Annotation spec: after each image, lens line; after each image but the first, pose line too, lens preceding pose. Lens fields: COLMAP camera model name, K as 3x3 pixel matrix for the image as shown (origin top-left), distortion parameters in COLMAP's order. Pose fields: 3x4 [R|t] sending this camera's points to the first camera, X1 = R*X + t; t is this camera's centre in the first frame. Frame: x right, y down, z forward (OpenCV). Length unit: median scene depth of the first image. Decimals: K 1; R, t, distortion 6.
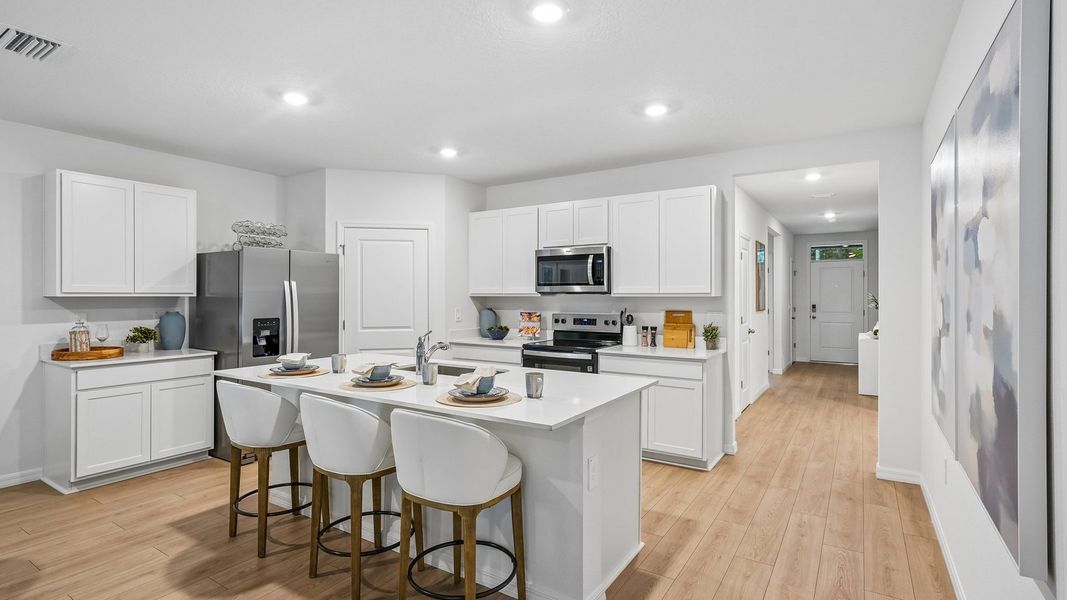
lens RADIAL K [[513.4, 0, 527.3], [0, 513.4, 295.9], [0, 0, 1]] dist [-0.000257, 0.000727]
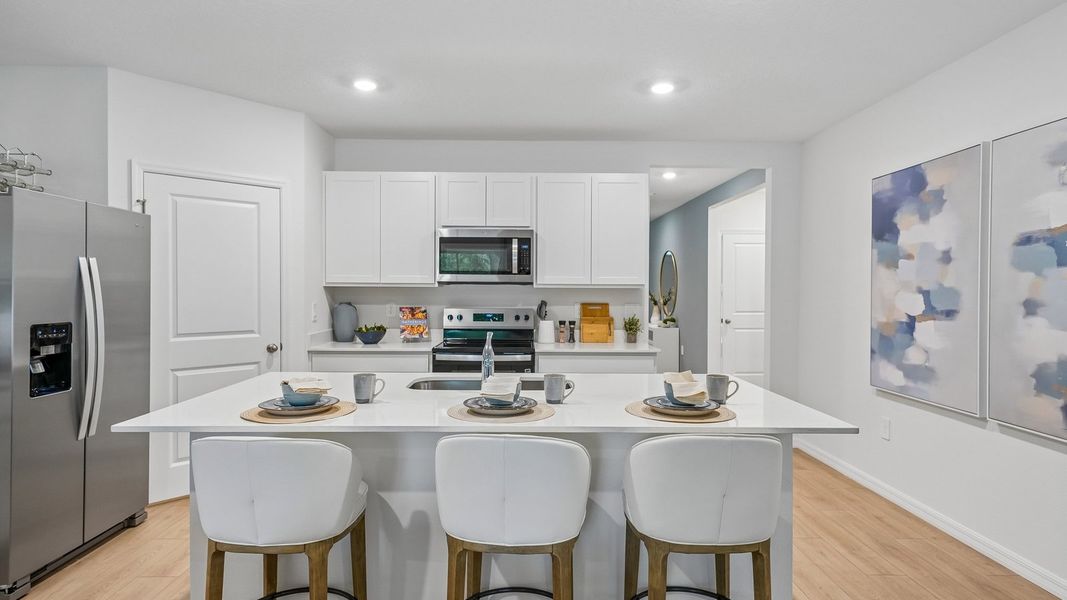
lens RADIAL K [[577.6, 0, 526.1], [0, 577.6, 299.0], [0, 0, 1]] dist [0.013326, 0.000677]
pose [[0.832901, -0.005162, 0.553399, -0.395881], [-0.005023, 0.999845, 0.016886, 0.004145], [-0.553400, -0.016843, 0.832745, 0.188380]]
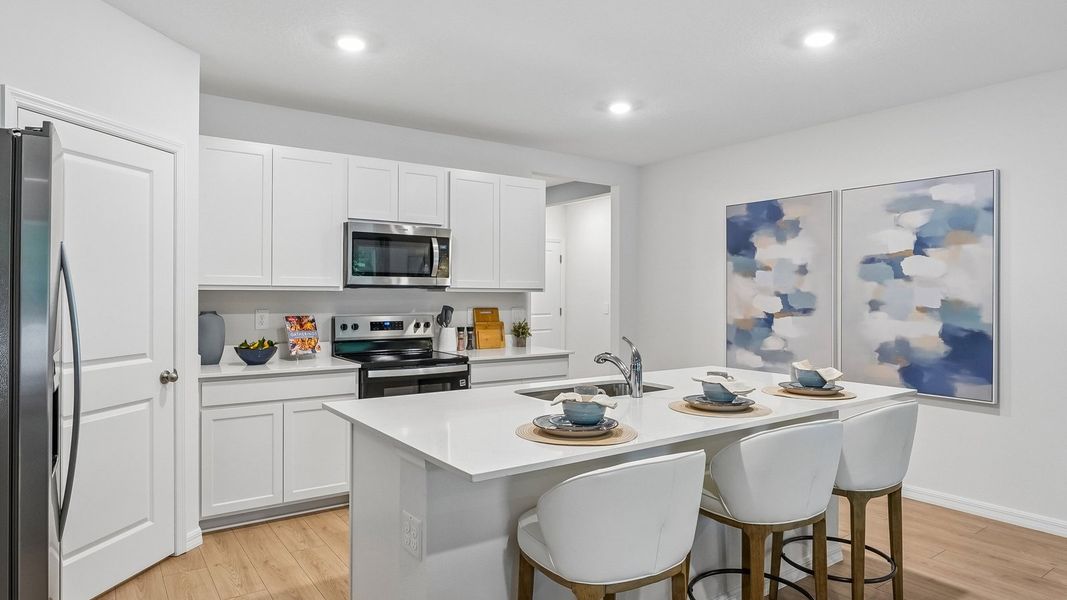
lens RADIAL K [[631.6, 0, 524.0], [0, 631.6, 297.0], [0, 0, 1]] dist [-0.000177, -0.000030]
pose [[0.371010, -0.002232, 0.928626, -0.716281], [-0.003477, 0.999987, 0.003792, 0.005377], [-0.928622, -0.004636, 0.370998, 0.523609]]
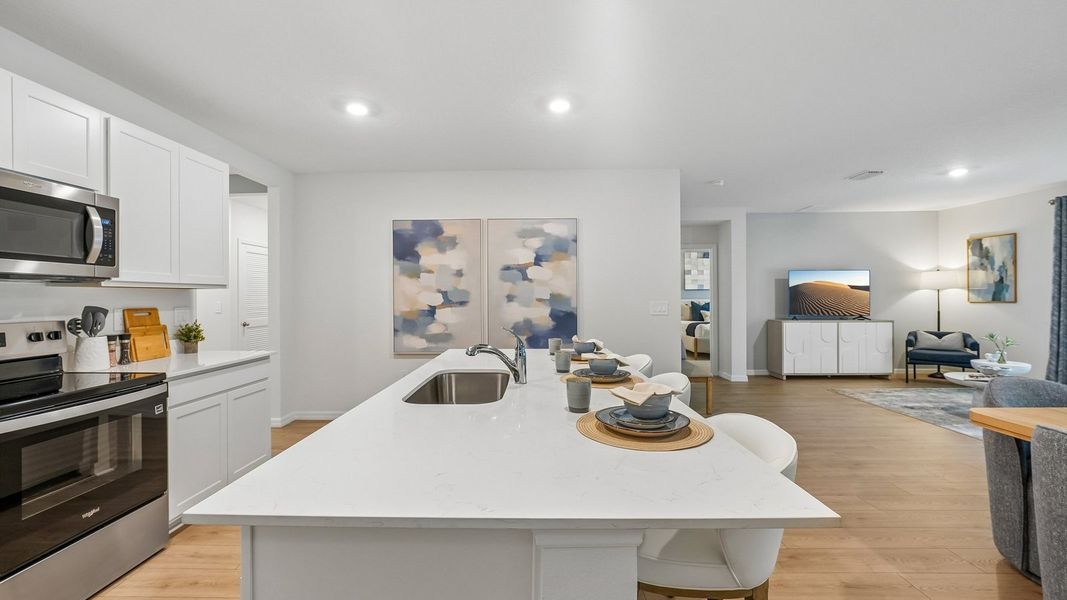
lens RADIAL K [[426.9, 0, 529.1], [0, 426.9, 294.8], [0, 0, 1]] dist [-0.018919, 0.006930]
pose [[-0.534617, 0.005221, 0.845078, -0.487165], [0.005718, 0.999980, -0.002561, 0.014809], [-0.845075, 0.003463, -0.534636, 0.858288]]
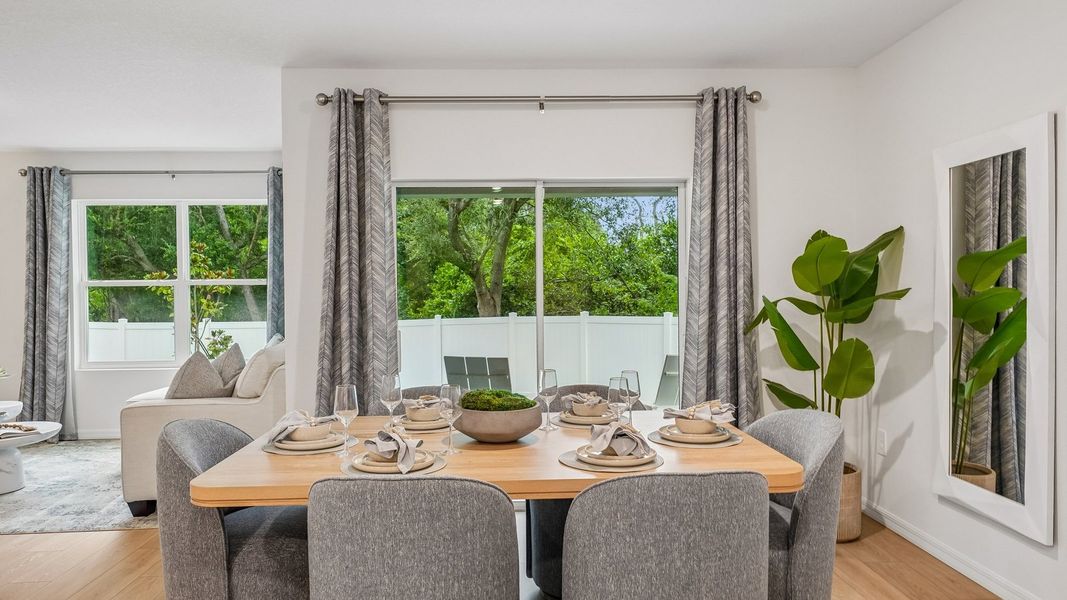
lens RADIAL K [[691.9, 0, 533.2], [0, 691.9, 297.1], [0, 0, 1]] dist [0.022198, 0.001907]
pose [[-0.811555, 0.013295, -0.584125, -0.291186], [0.009528, 0.999909, 0.009521, 0.009293], [0.584198, 0.002162, -0.811608, 0.751196]]
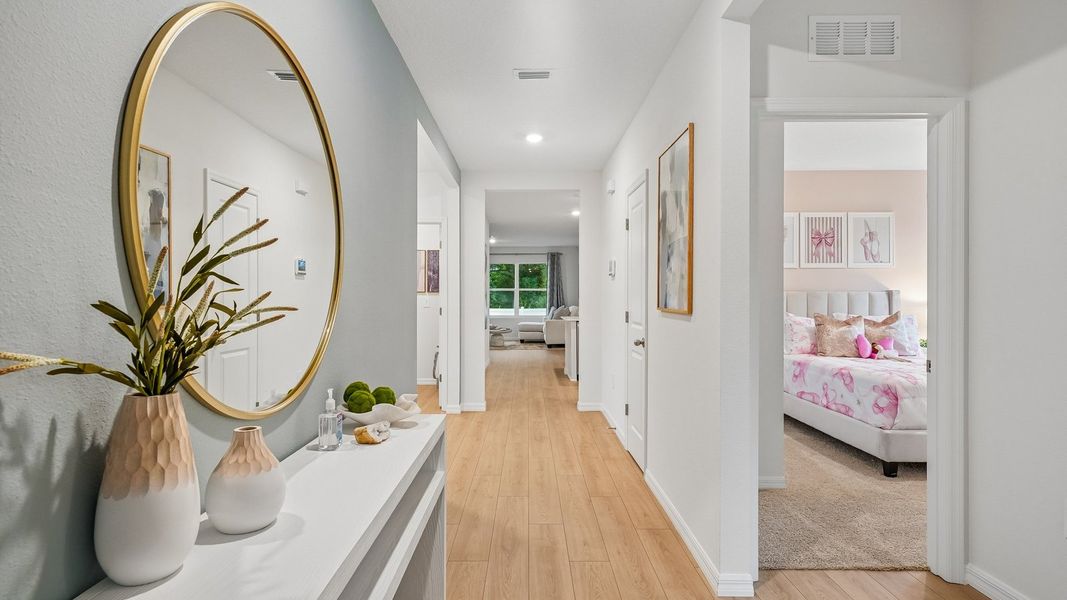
lens RADIAL K [[555.8, 0, 525.0], [0, 555.8, 295.8], [0, 0, 1]] dist [0.007414, 0.001220]
pose [[-0.846028, -0.001146, -0.533138, 1.224408], [-0.001455, 0.999999, 0.000159, 0.023415], [0.533137, 0.000910, -0.846028, 2.088129]]
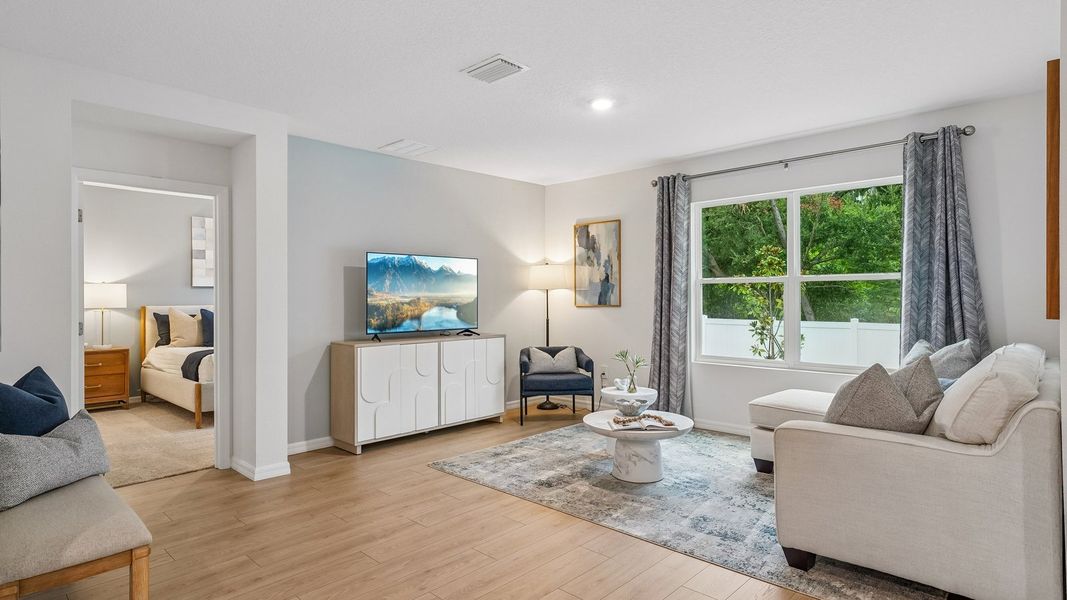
lens RADIAL K [[564.0, 0, 528.6], [0, 564.0, 297.2], [0, 0, 1]] dist [0.005404, 0.000939]
pose [[-0.983080, 0.003865, 0.183135, -0.241176], [0.003803, 0.999993, -0.000689, 0.020480], [-0.183137, 0.000019, -0.983087, 0.343387]]
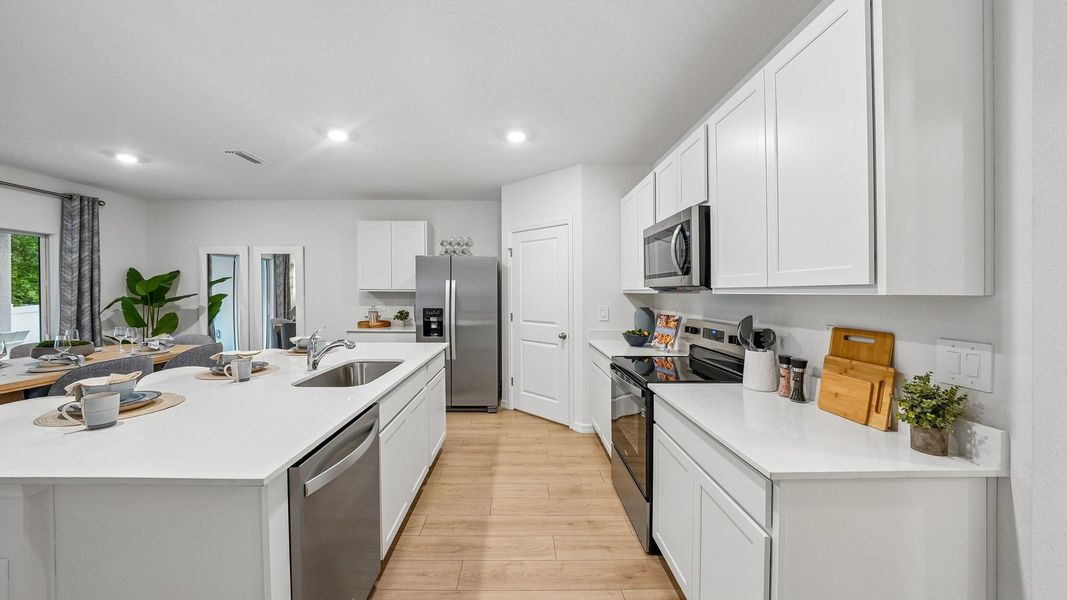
lens RADIAL K [[370.1, 0, 519.5], [0, 370.1, 292.0], [0, 0, 1]] dist [-0.008768, -0.000004]
pose [[0.550063, 0.002778, -0.835119, 0.389533], [-0.006053, 0.999981, -0.000660, 0.000375], [0.835102, 0.005419, 0.550069, 0.604277]]
